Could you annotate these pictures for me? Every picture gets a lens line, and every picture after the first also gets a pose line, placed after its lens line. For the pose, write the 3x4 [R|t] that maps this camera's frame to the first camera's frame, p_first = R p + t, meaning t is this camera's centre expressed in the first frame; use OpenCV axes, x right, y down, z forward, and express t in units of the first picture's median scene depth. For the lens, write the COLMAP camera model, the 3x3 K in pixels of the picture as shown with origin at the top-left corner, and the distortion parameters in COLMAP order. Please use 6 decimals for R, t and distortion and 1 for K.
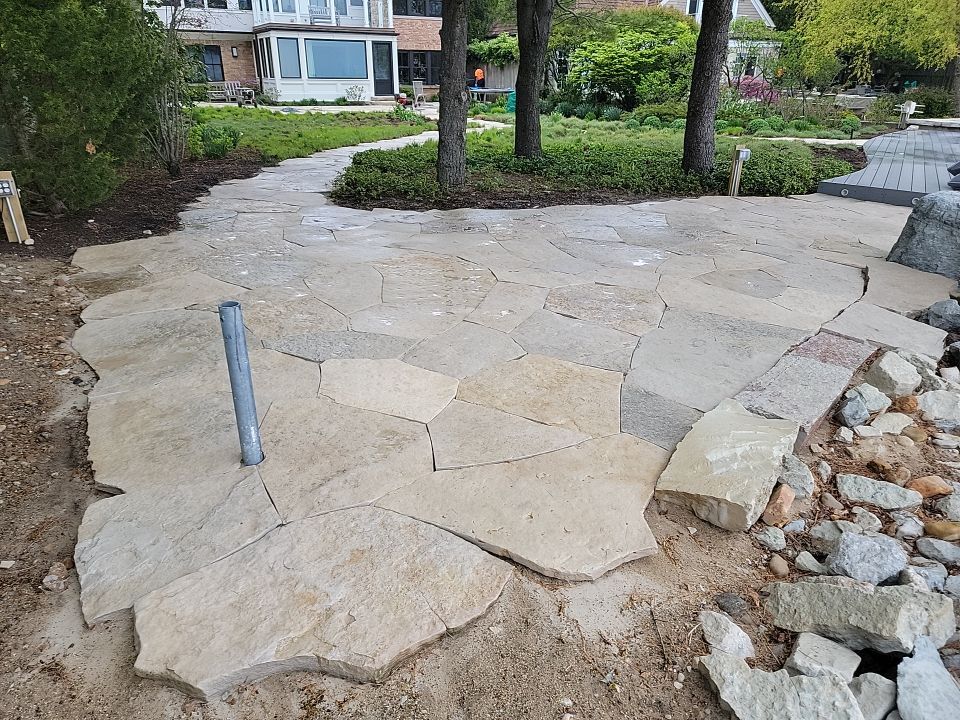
lens RADIAL K [[706.7, 0, 502.2], [0, 706.7, 369.0], [0, 0, 1]] dist [0.058282, -0.057963]
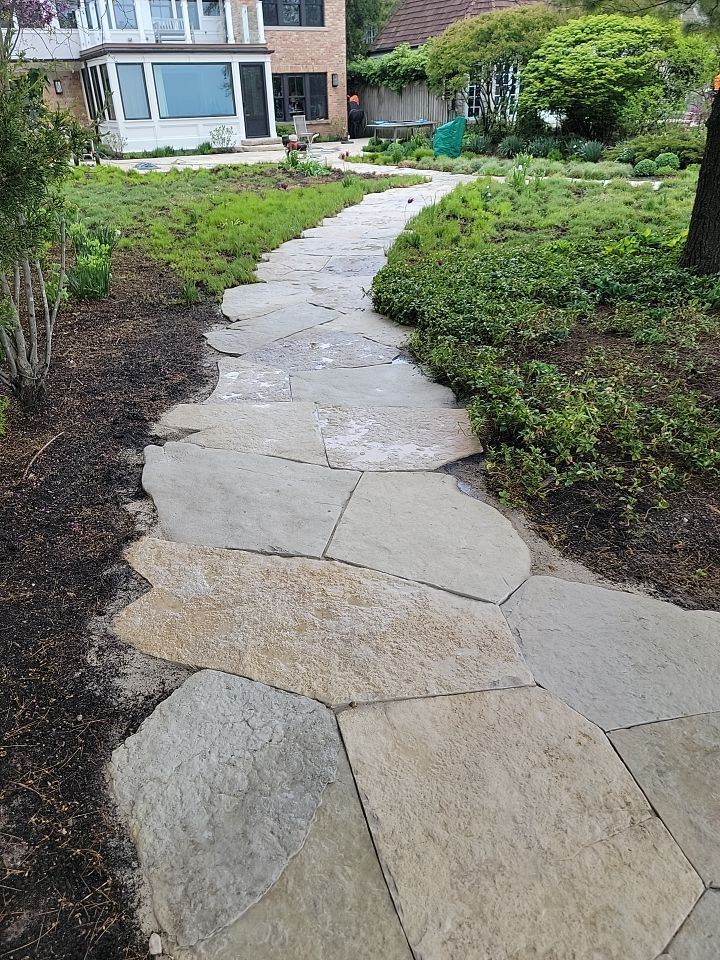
lens RADIAL K [[706.7, 0, 345.4], [0, 706.7, 494.7], [0, 0, 1]] dist [0.058282, -0.057963]
pose [[0.998905, -0.046697, 0.002989, -0.105476], [0.046079, 0.992771, 0.110828, -0.094842], [-0.008142, -0.110568, 0.993835, 0.219500]]
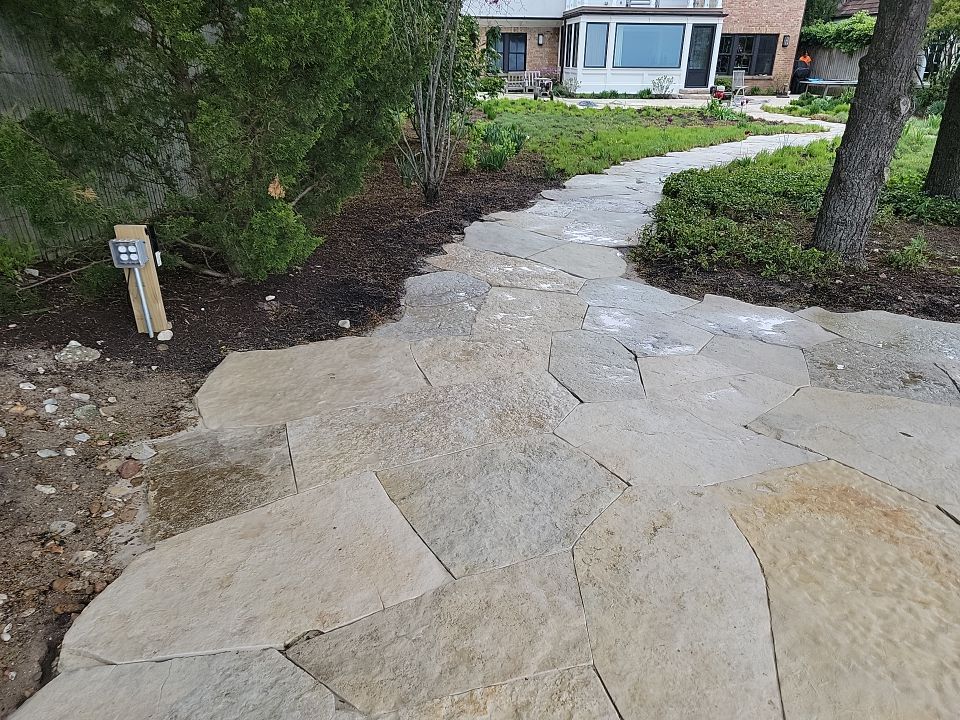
lens RADIAL K [[706.7, 0, 475.4], [0, 706.7, 370.3], [0, 0, 1]] dist [0.058282, -0.057963]
pose [[0.914968, 0.165138, -0.368188, -0.039549], [-0.159302, 0.986138, 0.046421, -0.049957], [0.370750, 0.016179, 0.928592, 0.118199]]
